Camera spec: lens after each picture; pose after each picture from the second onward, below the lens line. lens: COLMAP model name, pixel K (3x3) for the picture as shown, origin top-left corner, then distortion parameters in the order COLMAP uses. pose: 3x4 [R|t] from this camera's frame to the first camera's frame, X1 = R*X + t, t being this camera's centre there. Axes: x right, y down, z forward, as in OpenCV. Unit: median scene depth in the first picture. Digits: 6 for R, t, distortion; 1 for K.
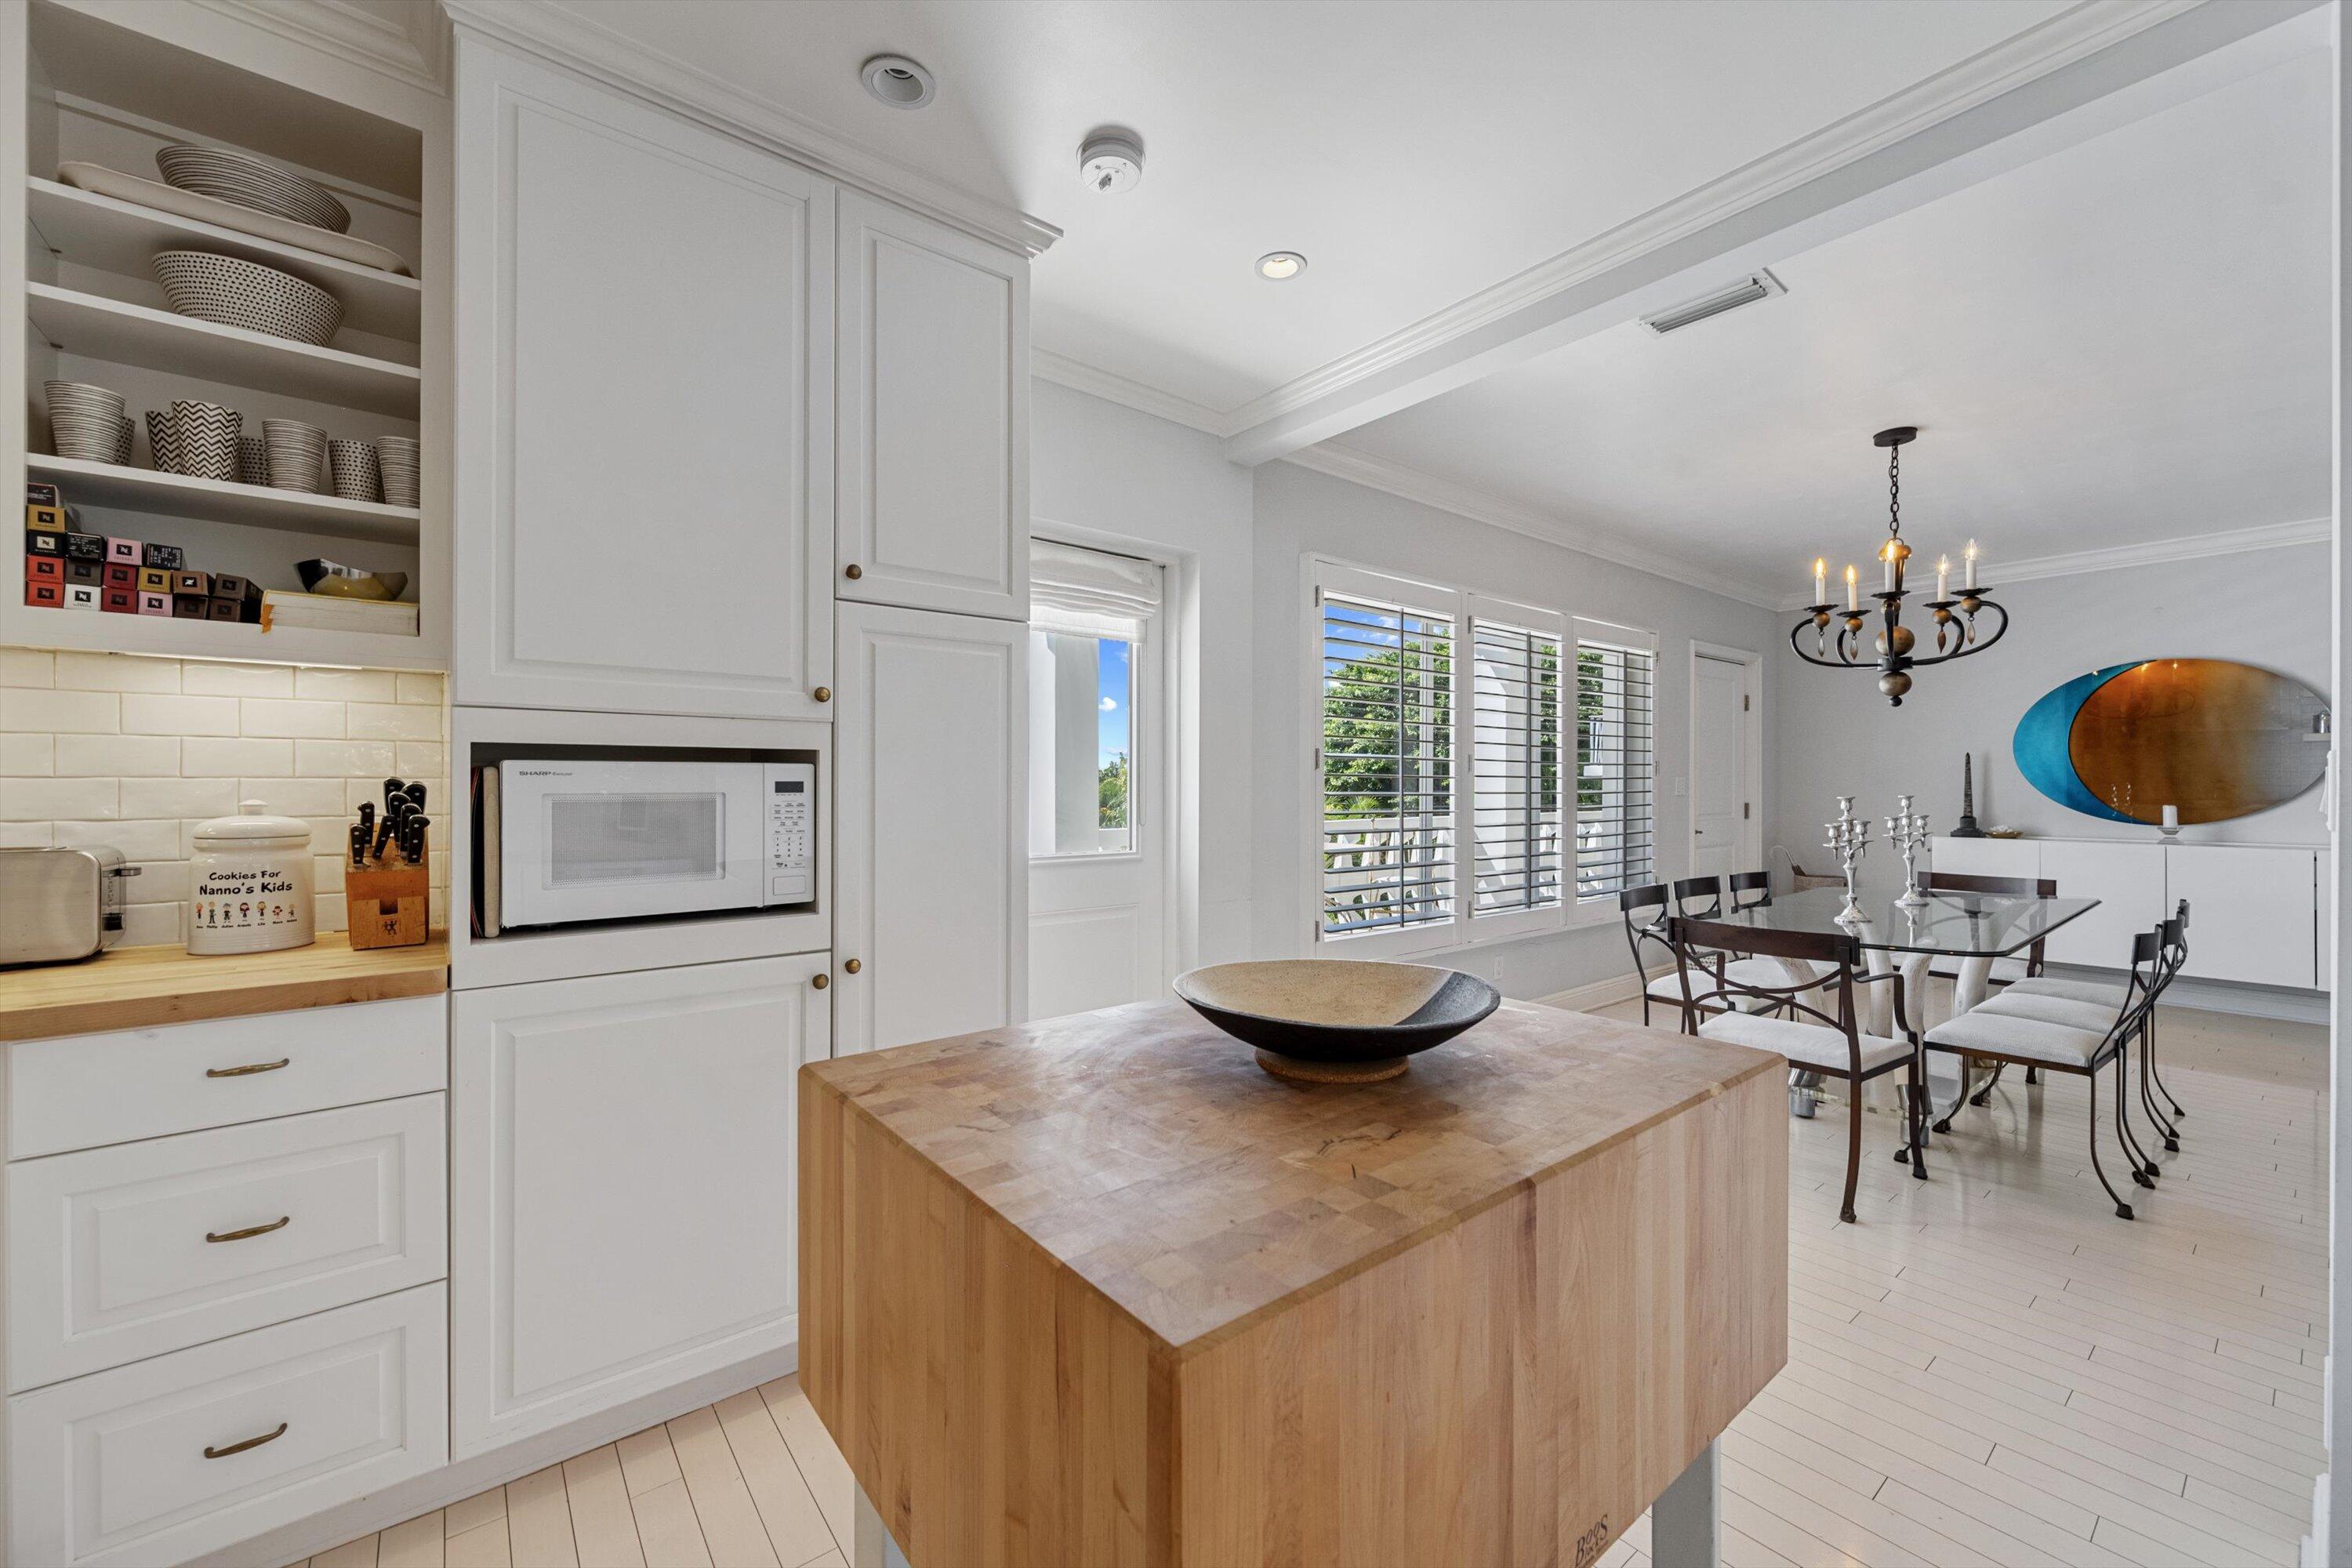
lens RADIAL K [[938.7, 0, 1174.3], [0, 938.7, 775.8], [0, 0, 1]] dist [0.000190, -0.000571]
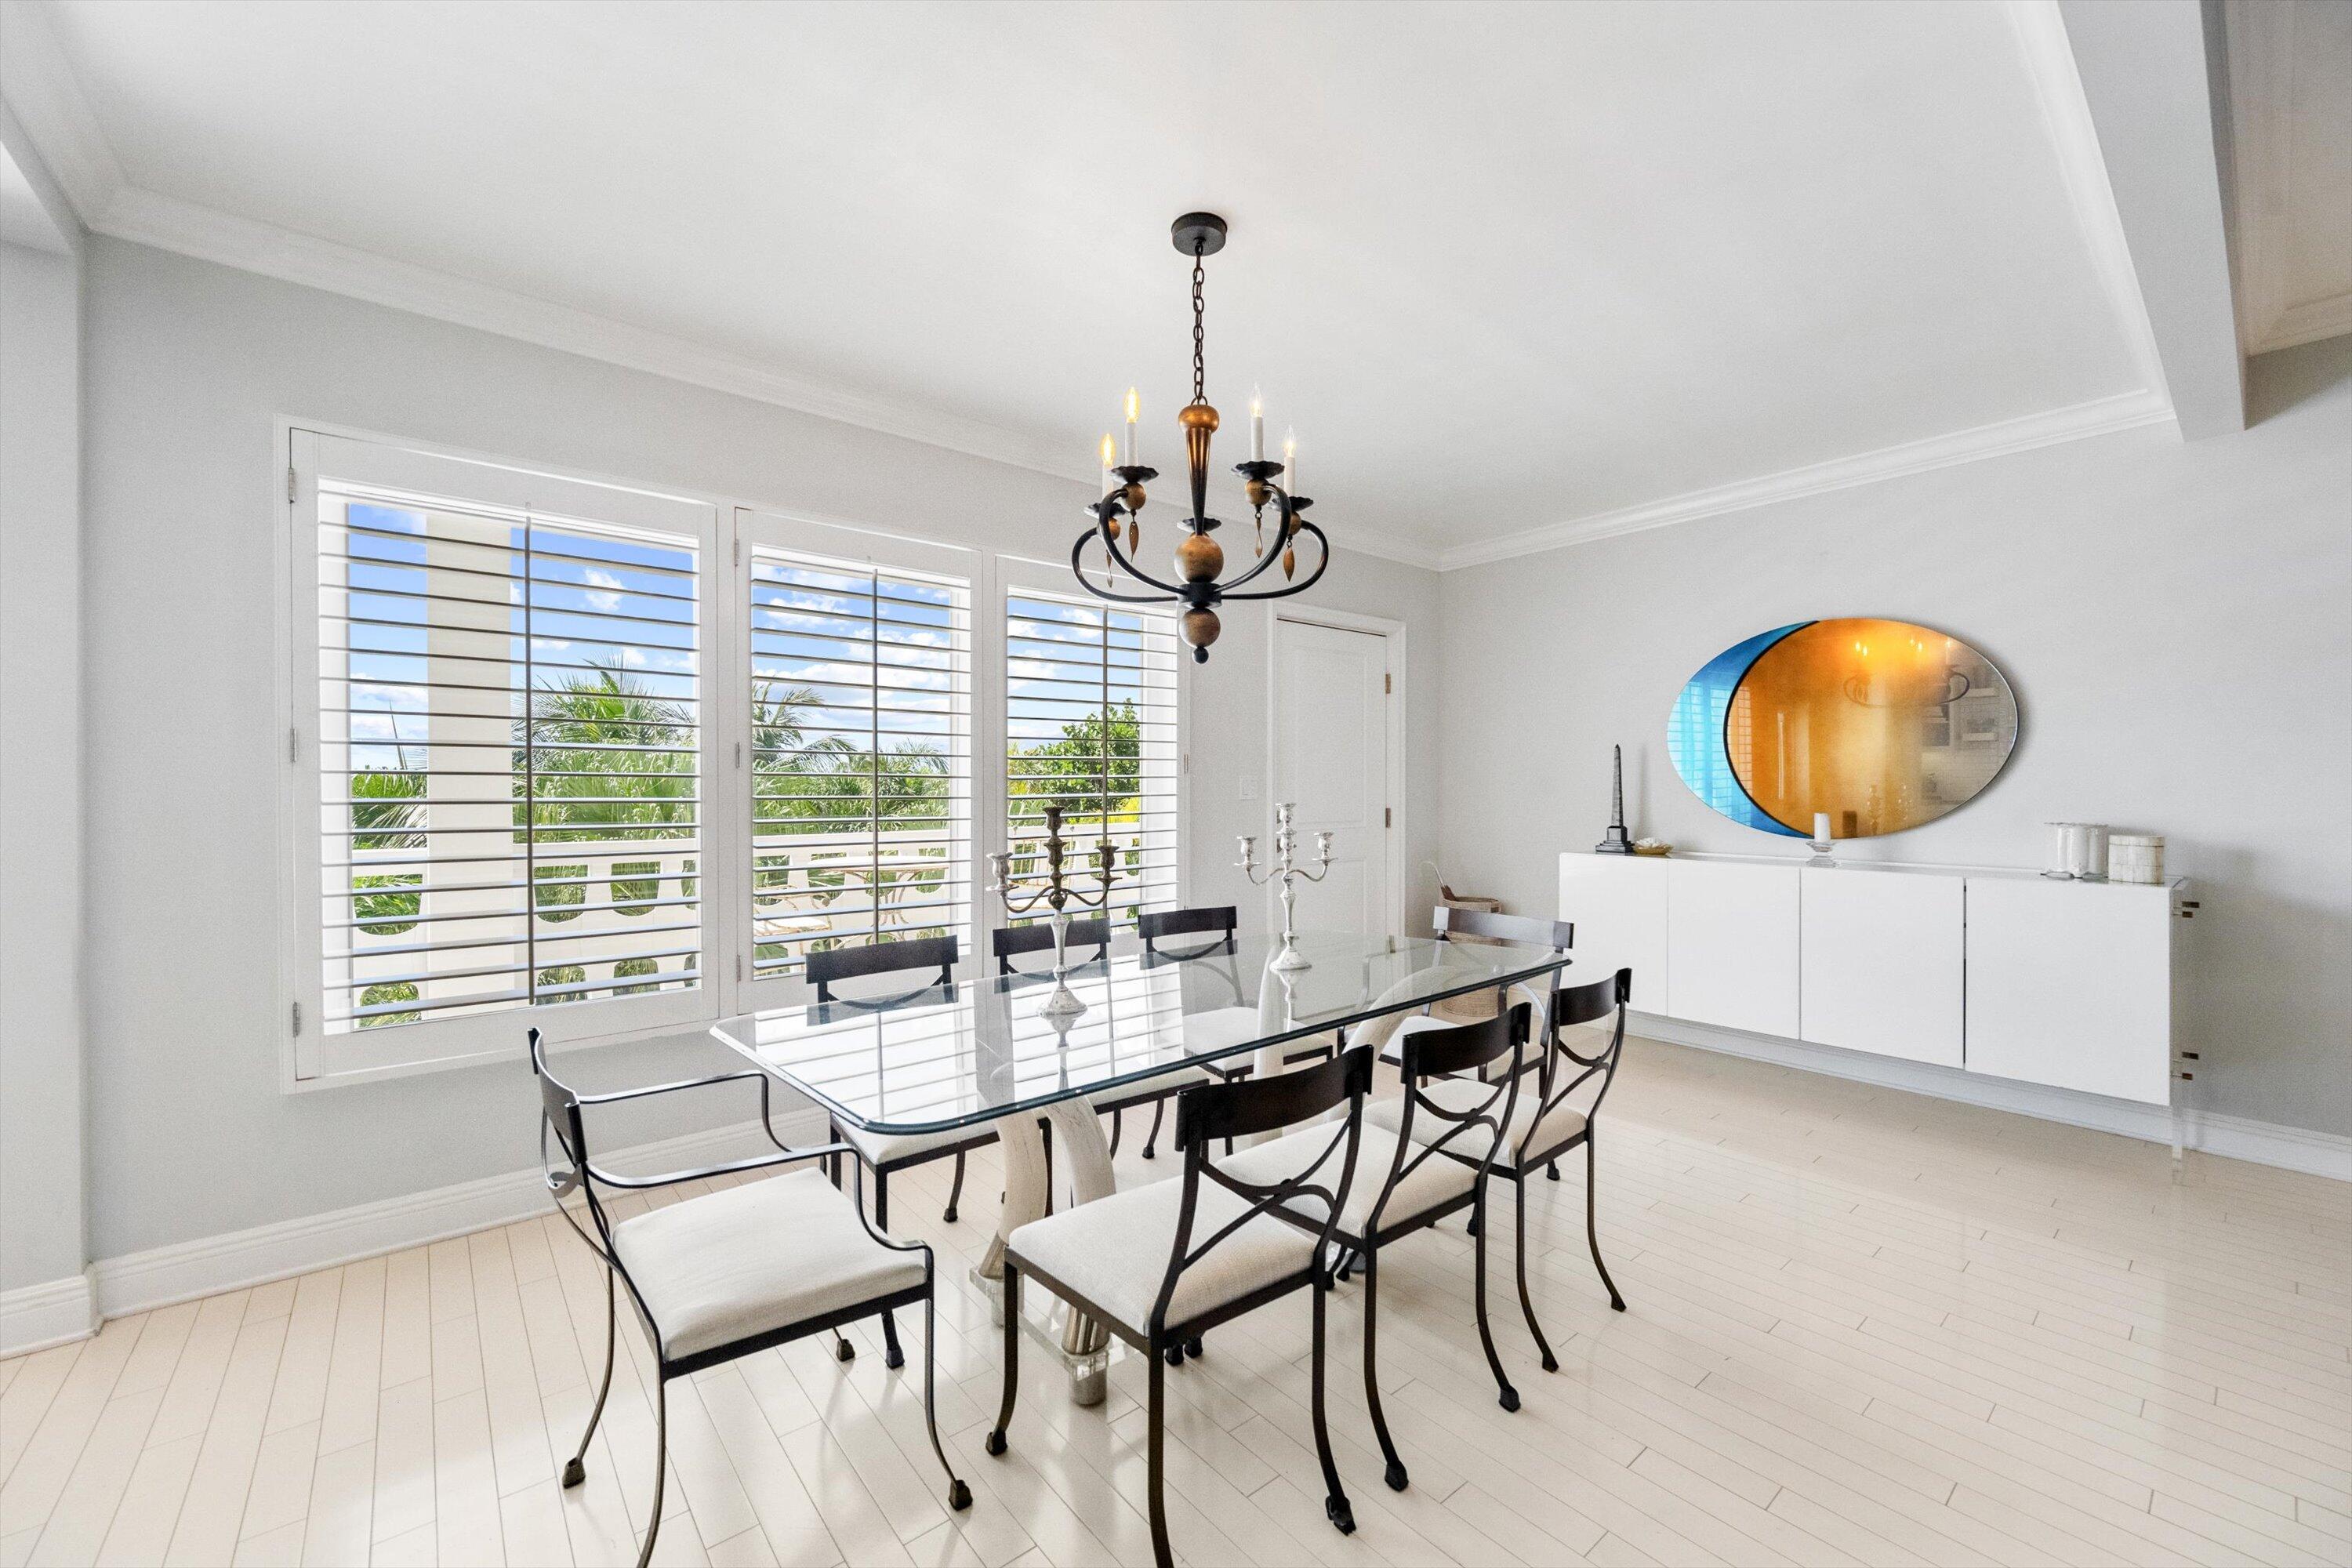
lens RADIAL K [[938.7, 0, 1166.9], [0, 938.7, 784.6], [0, 0, 1]] dist [0.000190, -0.000571]
pose [[0.999760, -0.001656, 0.021830, 0.619760], [0.001475, 0.999964, 0.008307, 0.002478], [-0.021843, -0.008273, 0.999727, 0.310547]]
